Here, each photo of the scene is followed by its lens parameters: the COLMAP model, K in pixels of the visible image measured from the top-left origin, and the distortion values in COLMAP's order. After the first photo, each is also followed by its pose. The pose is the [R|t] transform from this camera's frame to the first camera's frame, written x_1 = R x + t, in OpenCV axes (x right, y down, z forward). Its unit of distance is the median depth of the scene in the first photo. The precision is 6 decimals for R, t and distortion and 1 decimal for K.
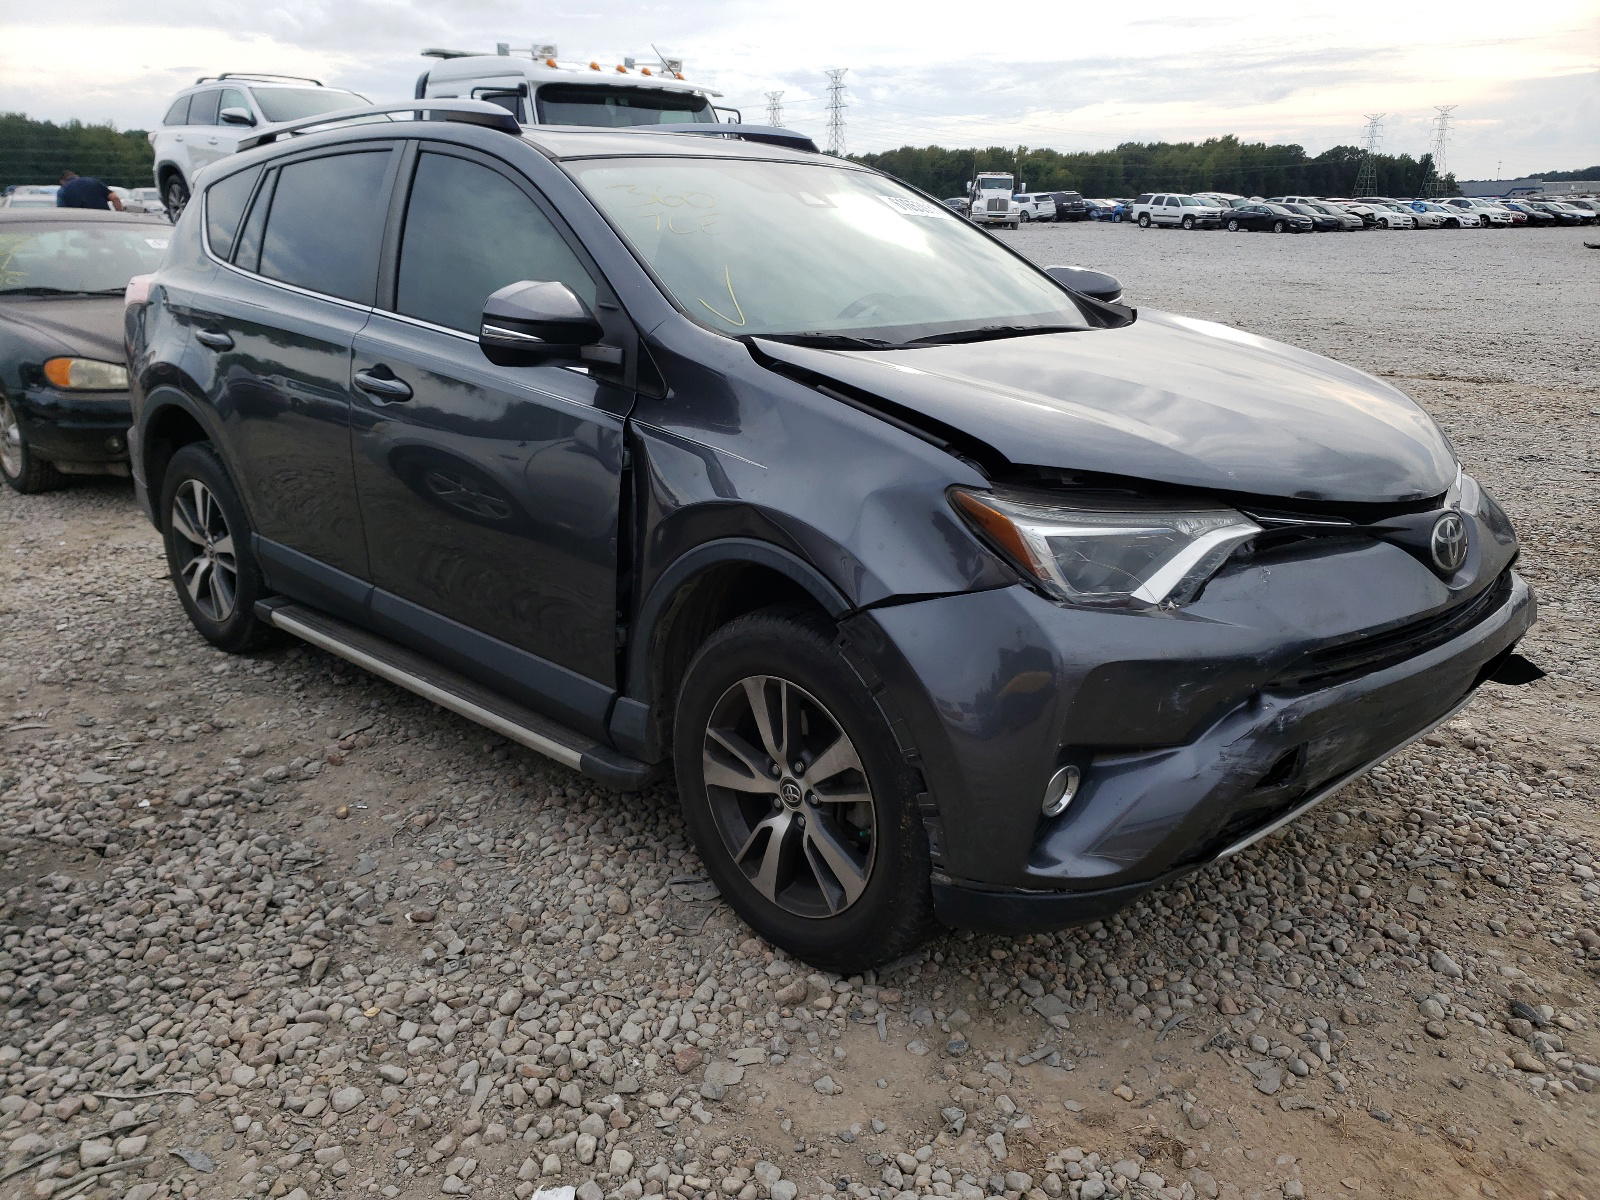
lens RADIAL K [[1216.3, 0, 792.8], [0, 1216.3, 598.2], [0, 0, 1]] dist [0.050269, -0.024983]
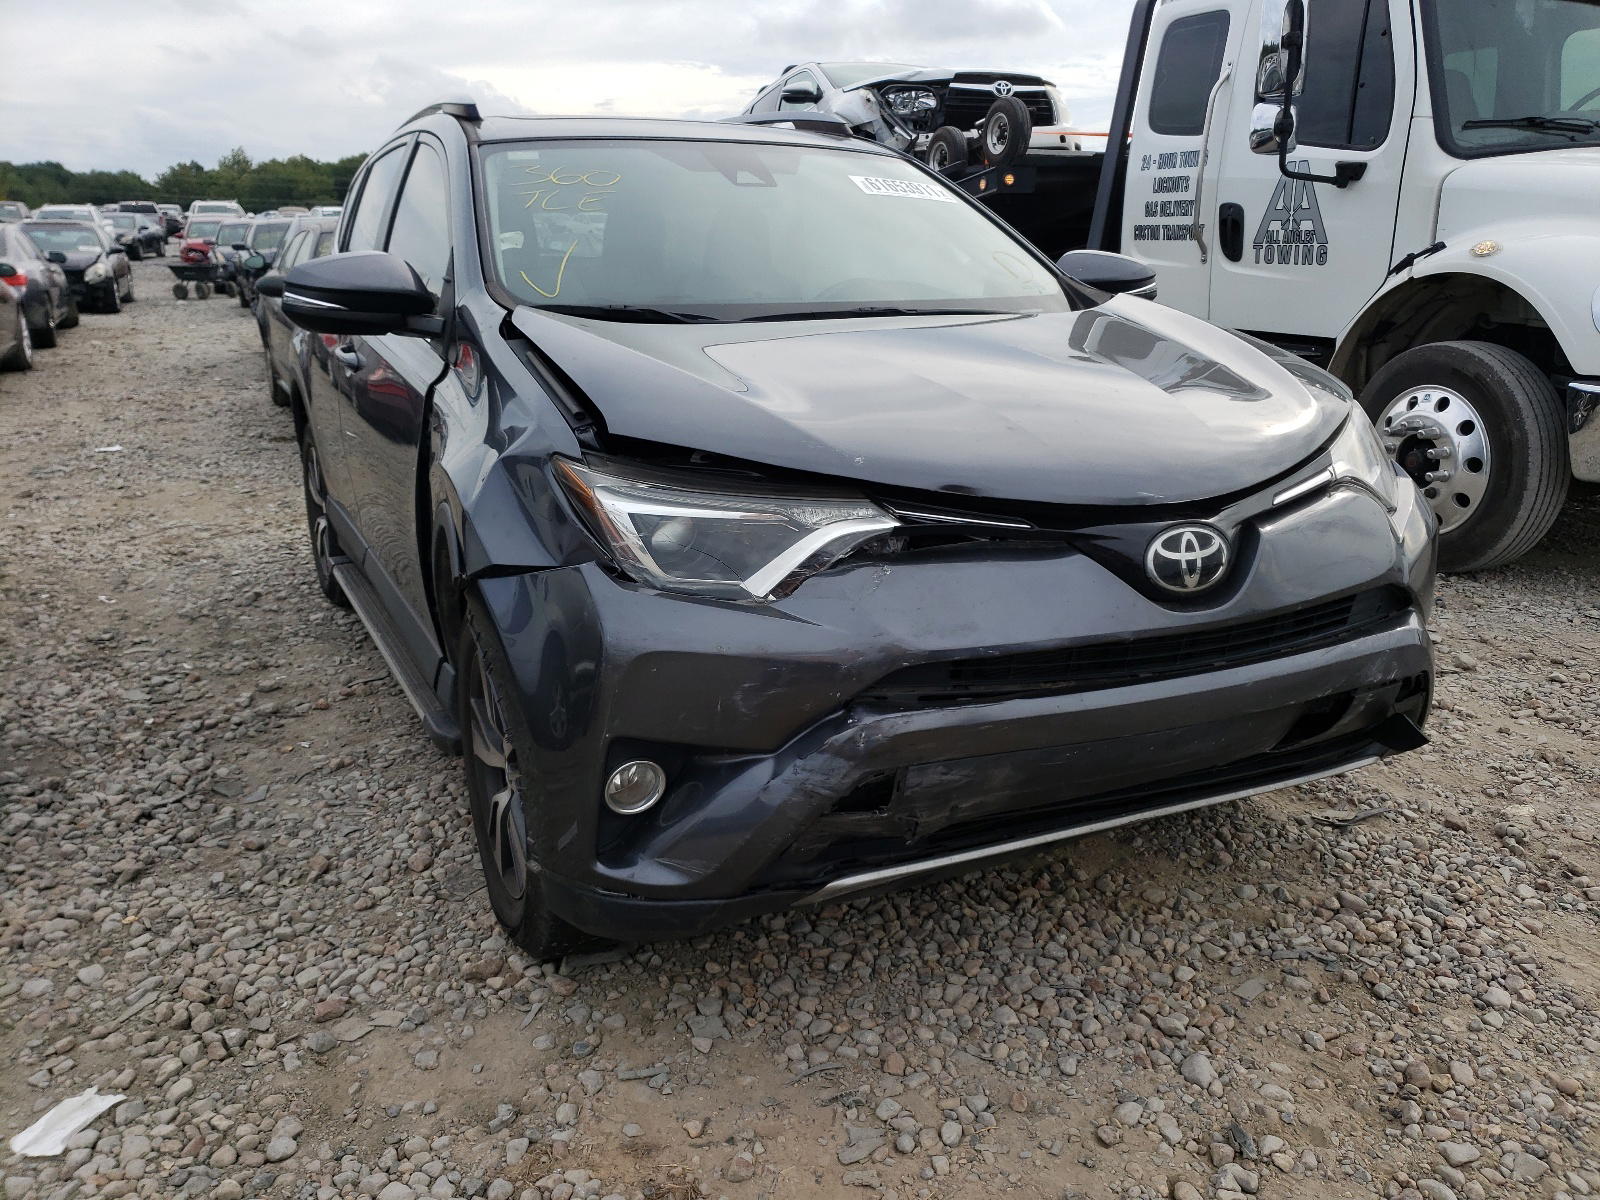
lens RADIAL K [[1216.3, 0, 798.7], [0, 1216.3, 599.5], [0, 0, 1]] dist [0.050269, -0.024983]
pose [[0.951815, 0.081052, -0.295767, 0.585679], [-0.083809, 0.996476, 0.003368, 0.001186], [0.294998, 0.021582, 0.955254, 0.140535]]
